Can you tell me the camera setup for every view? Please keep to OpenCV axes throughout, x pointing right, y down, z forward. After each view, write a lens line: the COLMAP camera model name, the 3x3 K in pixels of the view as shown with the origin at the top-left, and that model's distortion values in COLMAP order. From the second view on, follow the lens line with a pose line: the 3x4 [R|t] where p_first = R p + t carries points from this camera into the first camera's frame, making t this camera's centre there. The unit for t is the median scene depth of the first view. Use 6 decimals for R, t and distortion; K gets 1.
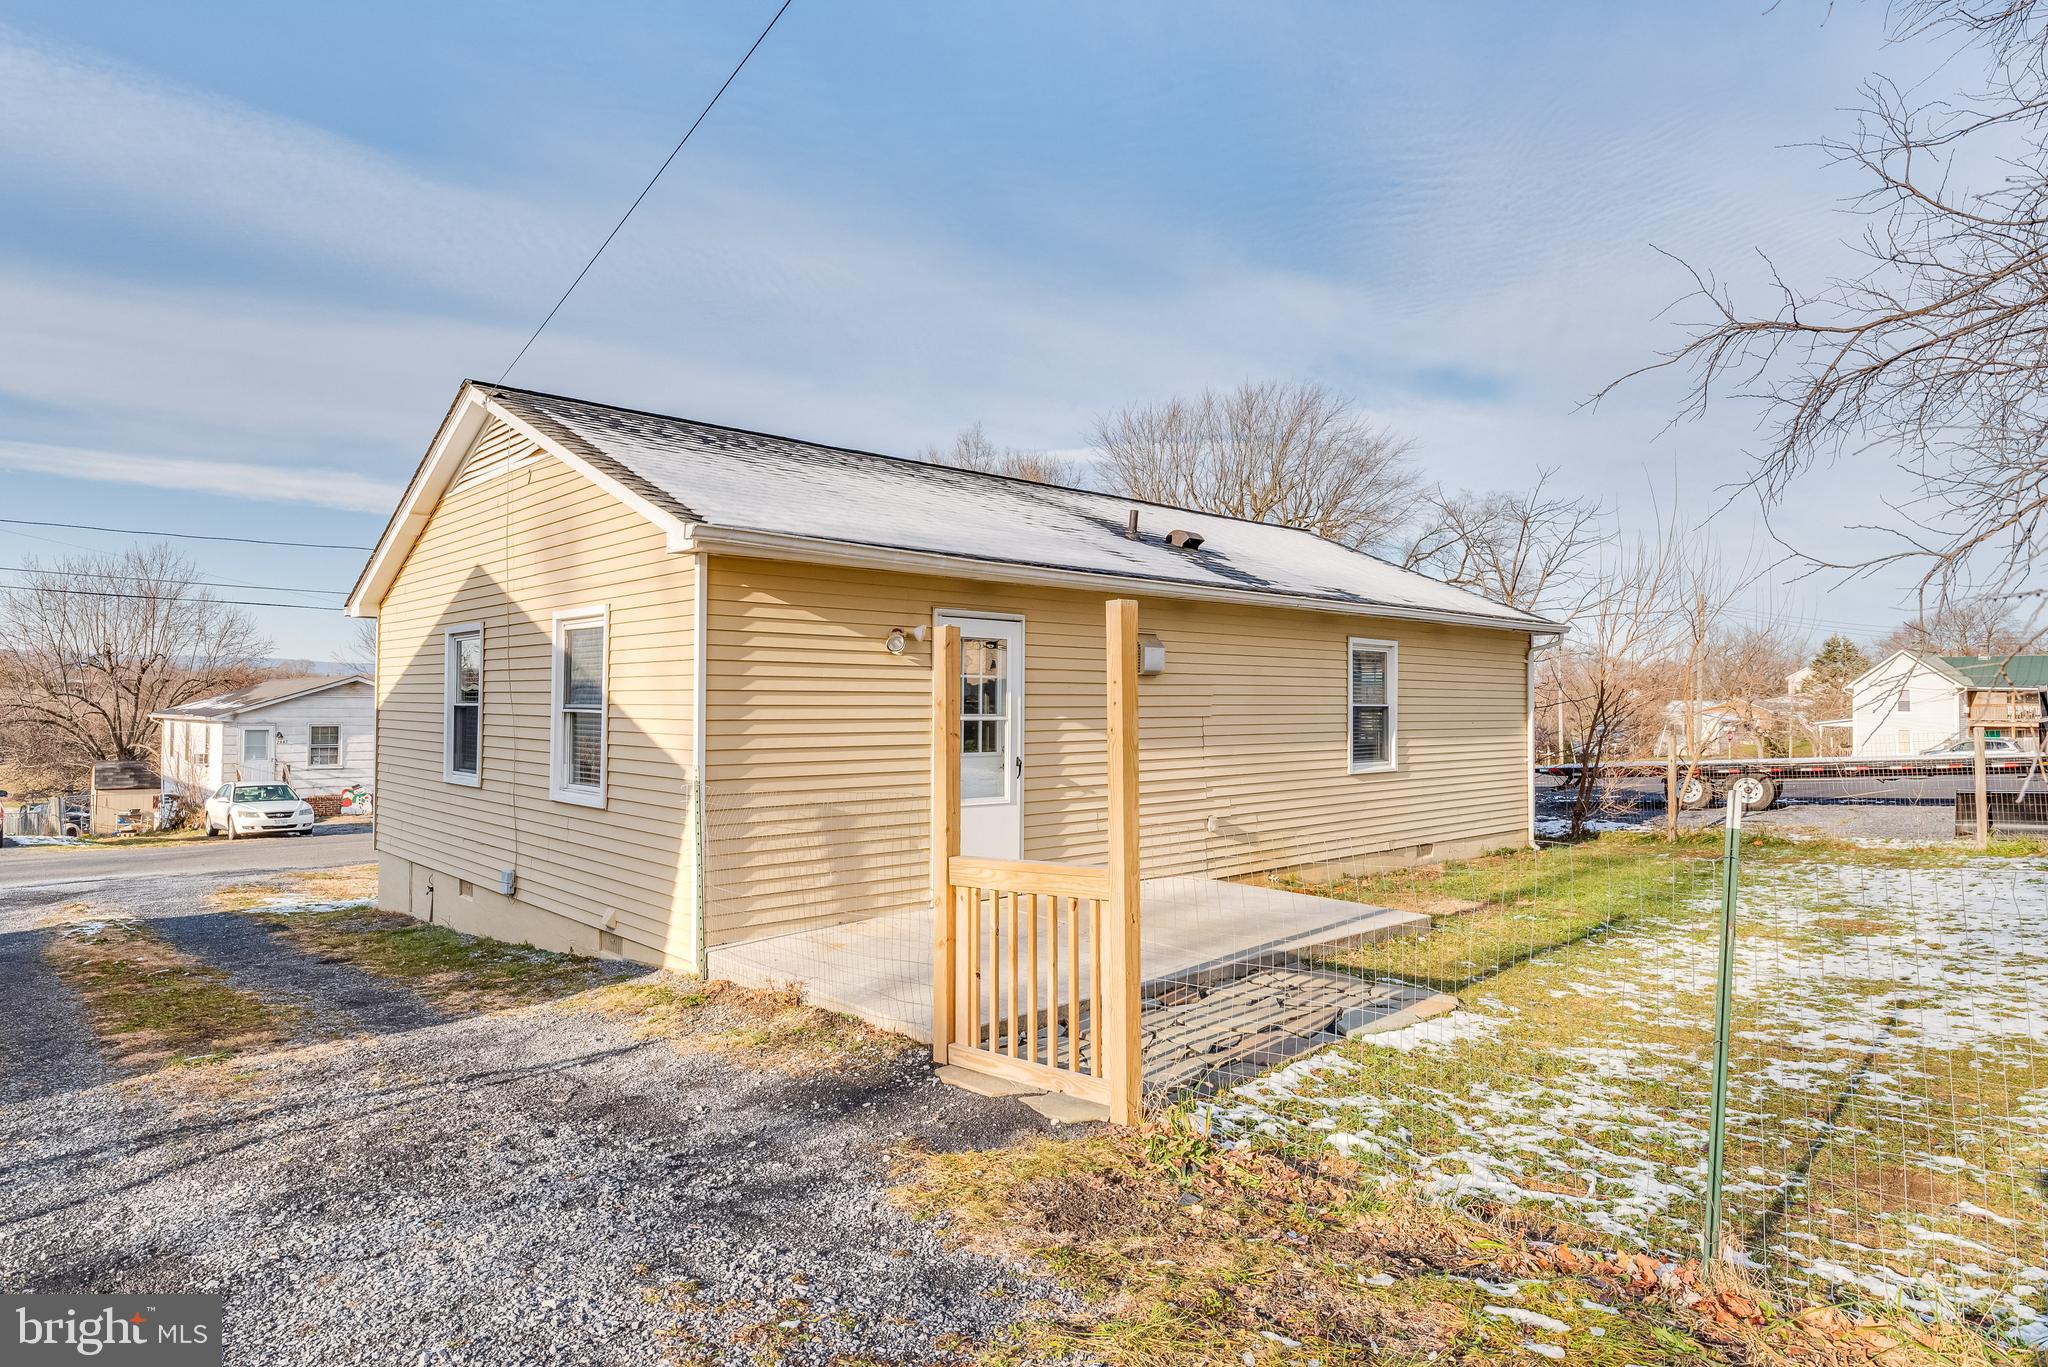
lens RADIAL K [[1140.6, 0, 1022.7], [0, 1140.6, 710.2], [0, 0, 1]] dist [-0.000079, -0.000135]
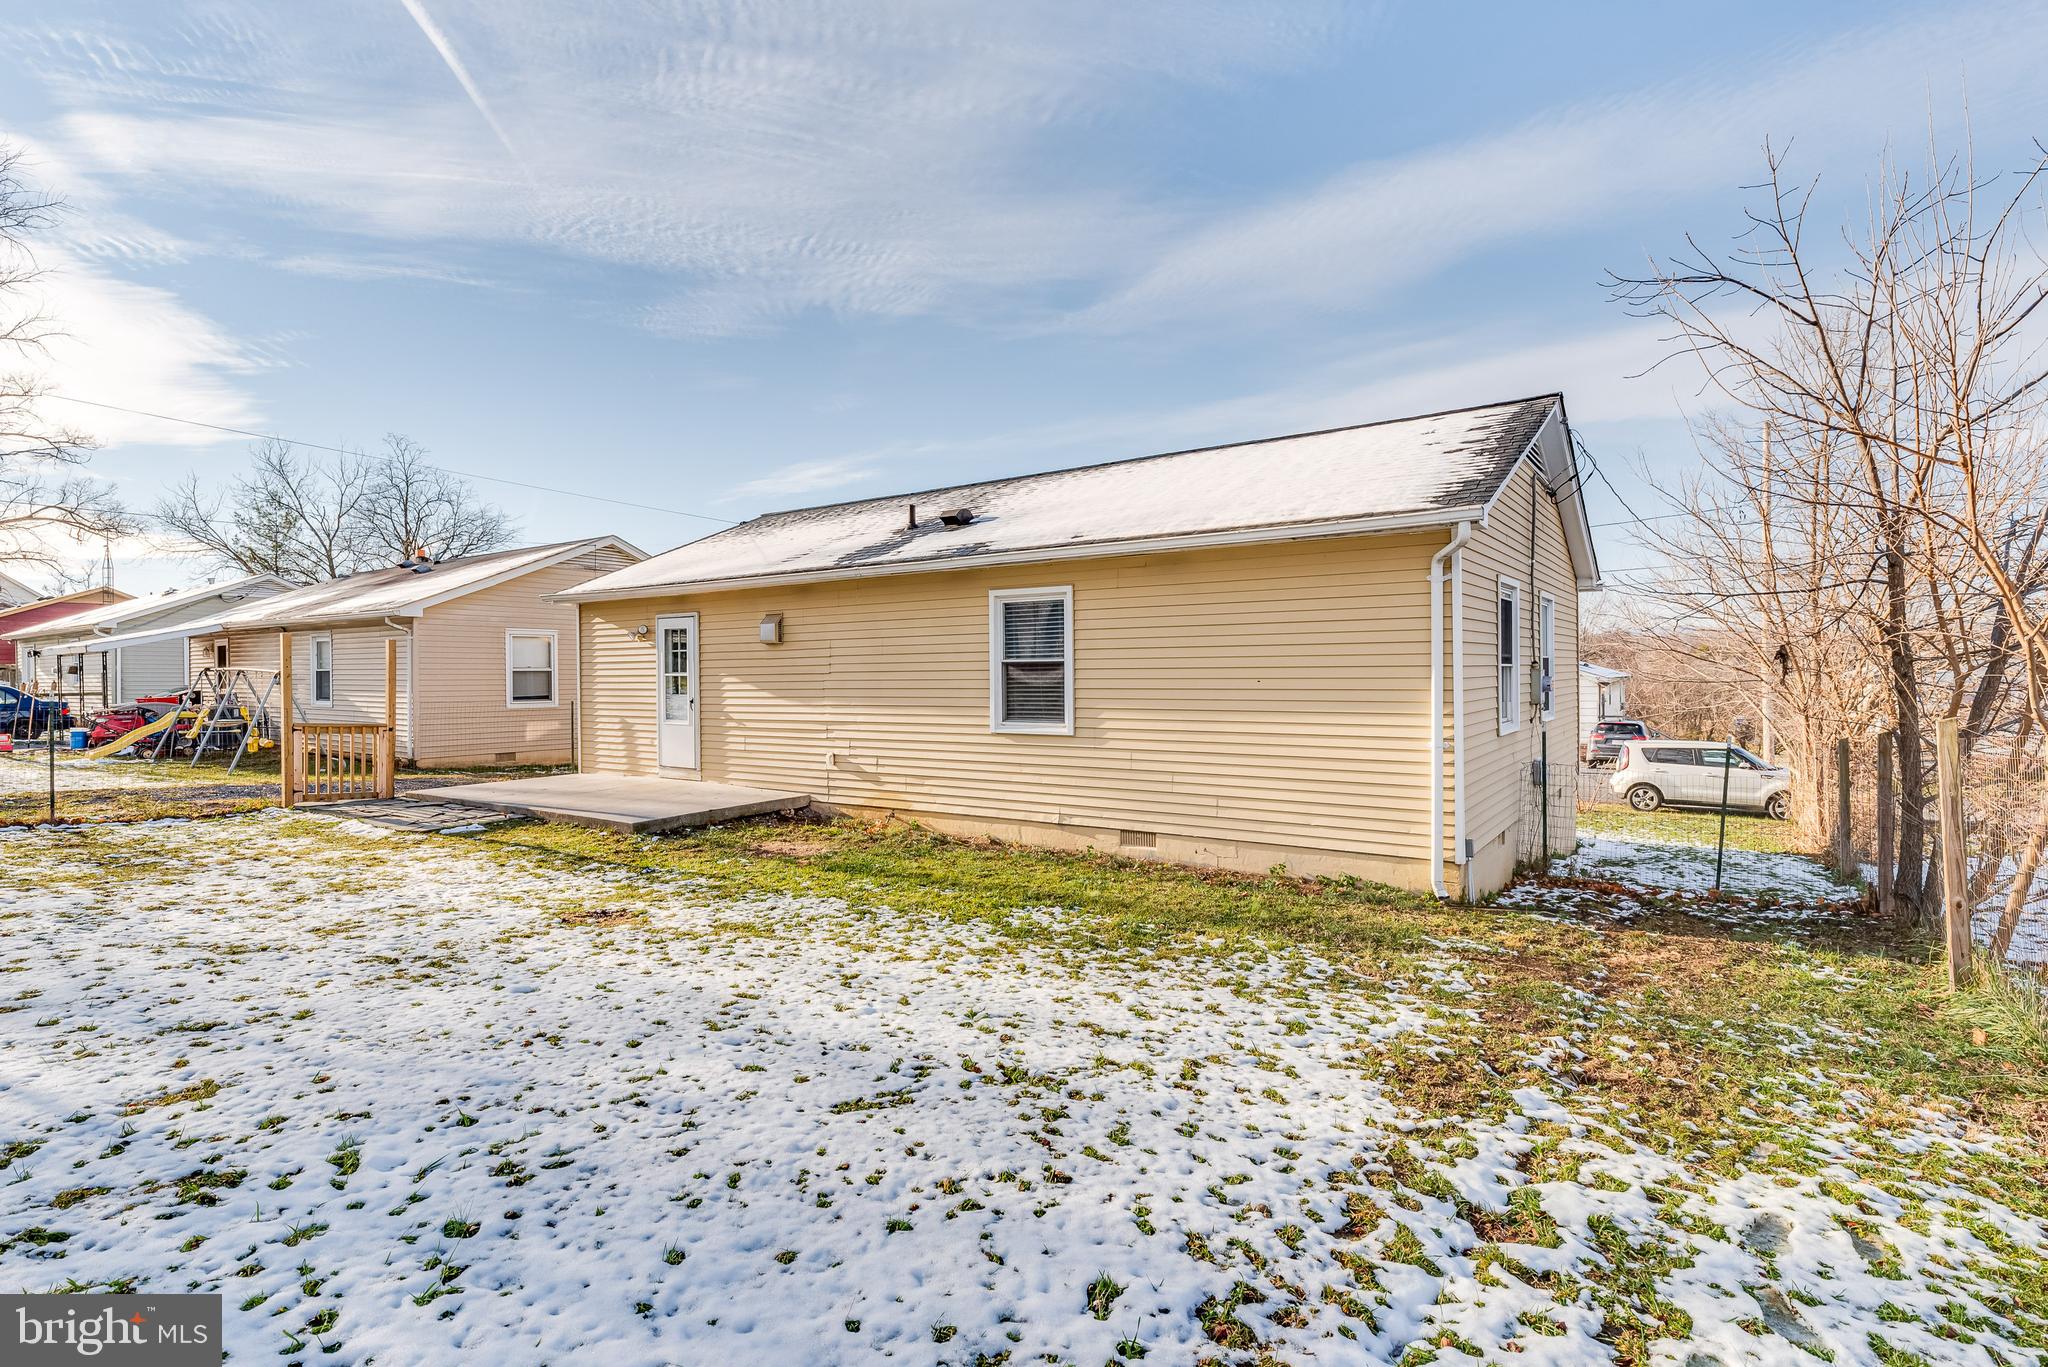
lens RADIAL K [[1027.0, 0, 1024.0], [0, 1027.0, 683.5], [0, 0, 1]] dist [0.000511, -0.000023]
pose [[0.207262, 0.003458, -0.978279, 1.485633], [0.002347, 0.999989, 0.004032, 0.014233], [0.978283, -0.003131, 0.207251, 1.097121]]
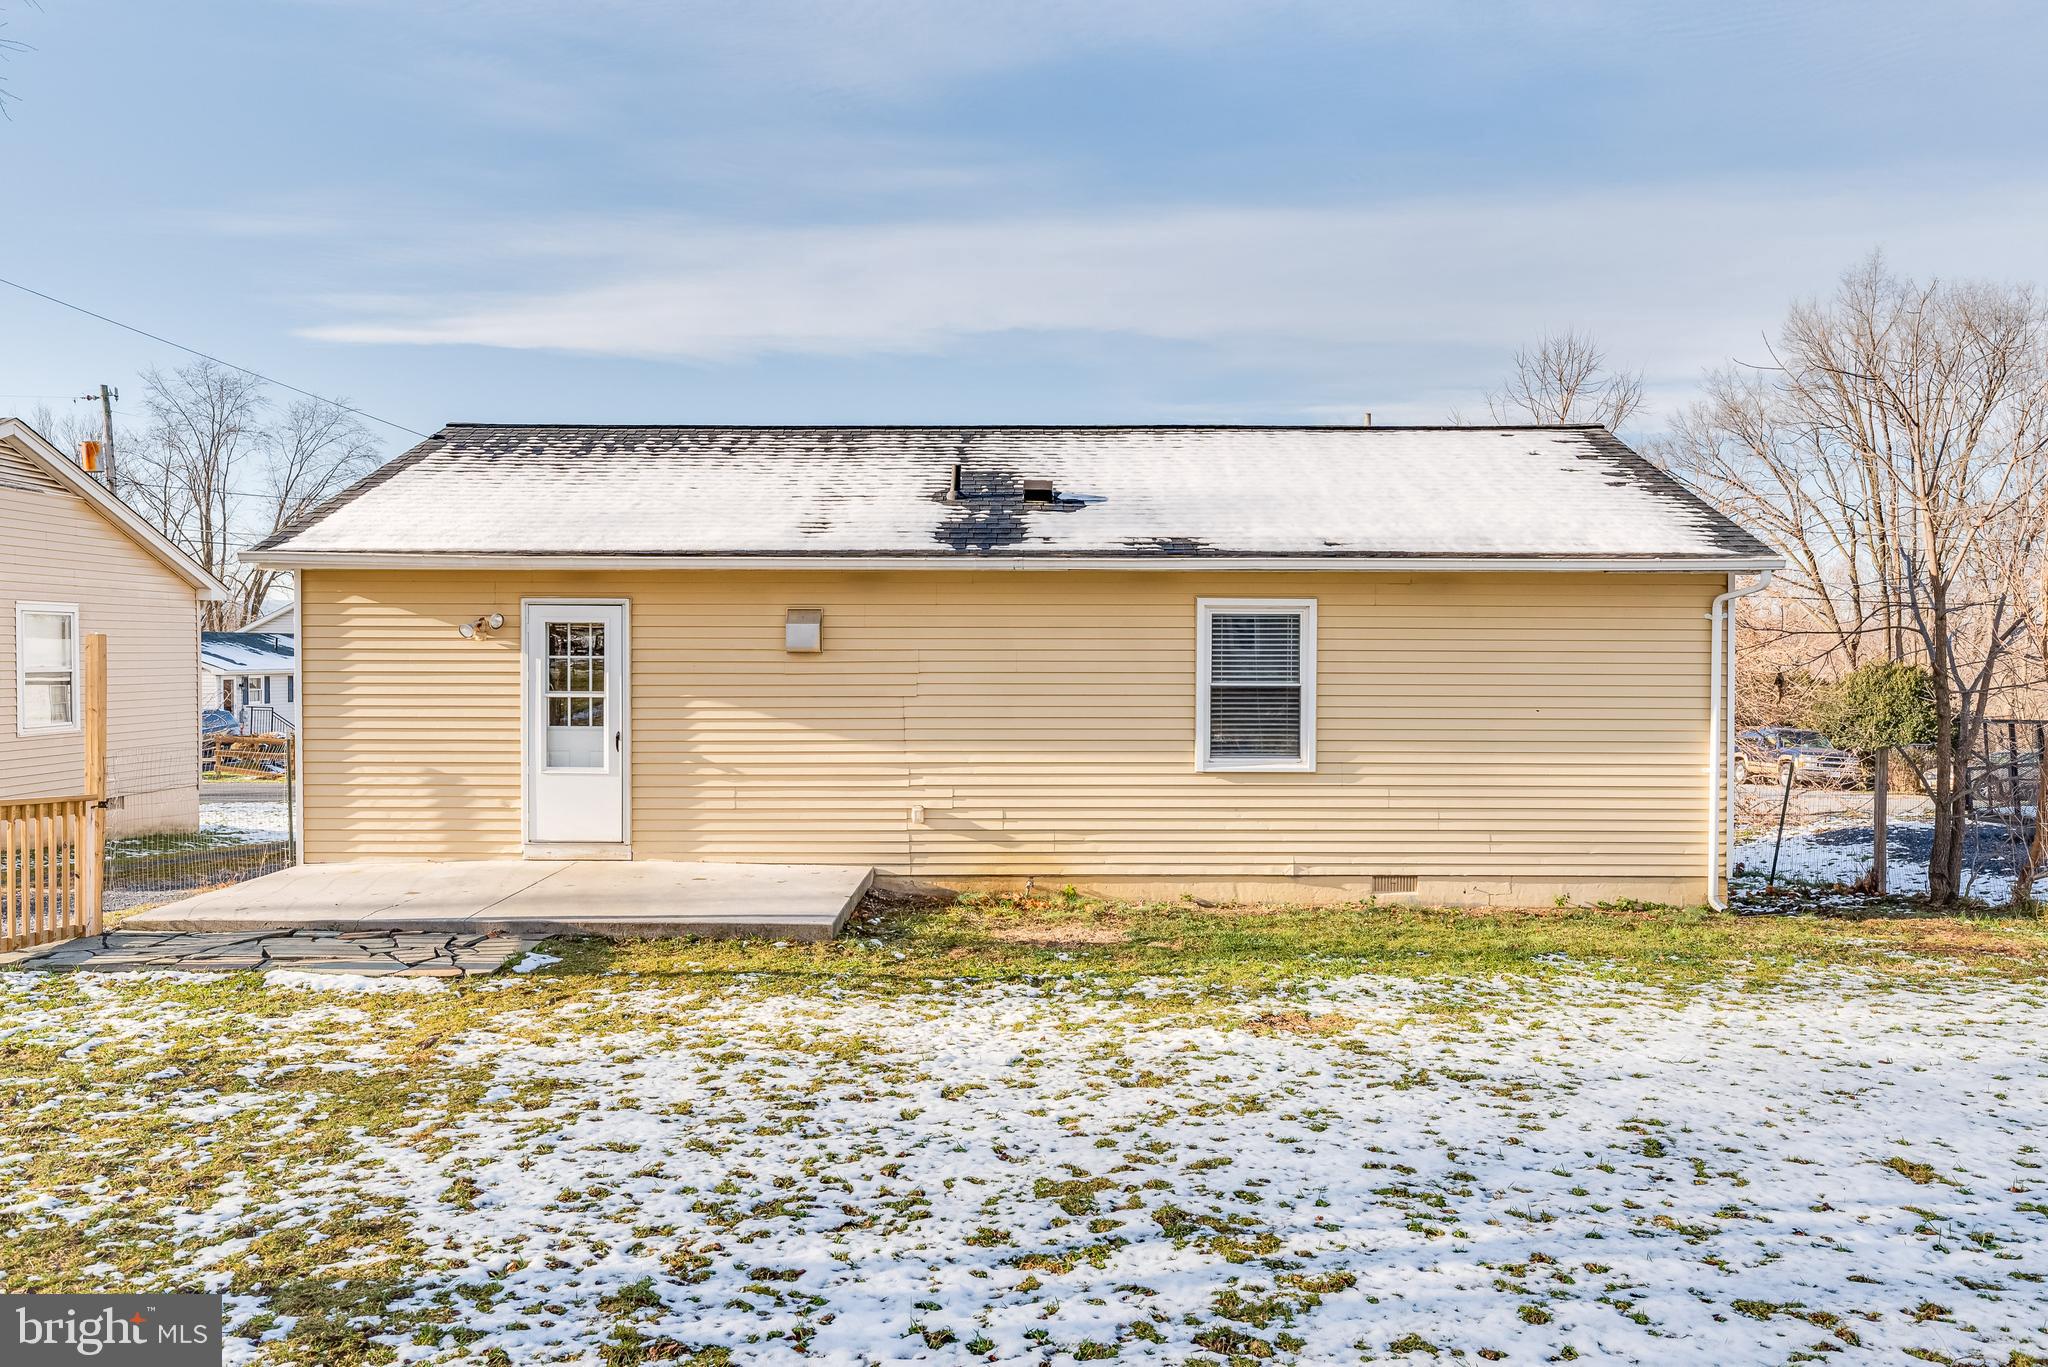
lens RADIAL K [[1384.3, 0, 1048.5], [0, 1384.3, 688.1], [0, 0, 1]] dist [0.005831, -0.004070]
pose [[0.748163, 0.014059, -0.663366, 1.097530], [-0.005405, 0.999871, 0.015095, -0.020631], [0.663493, -0.007708, 0.748143, 0.273224]]
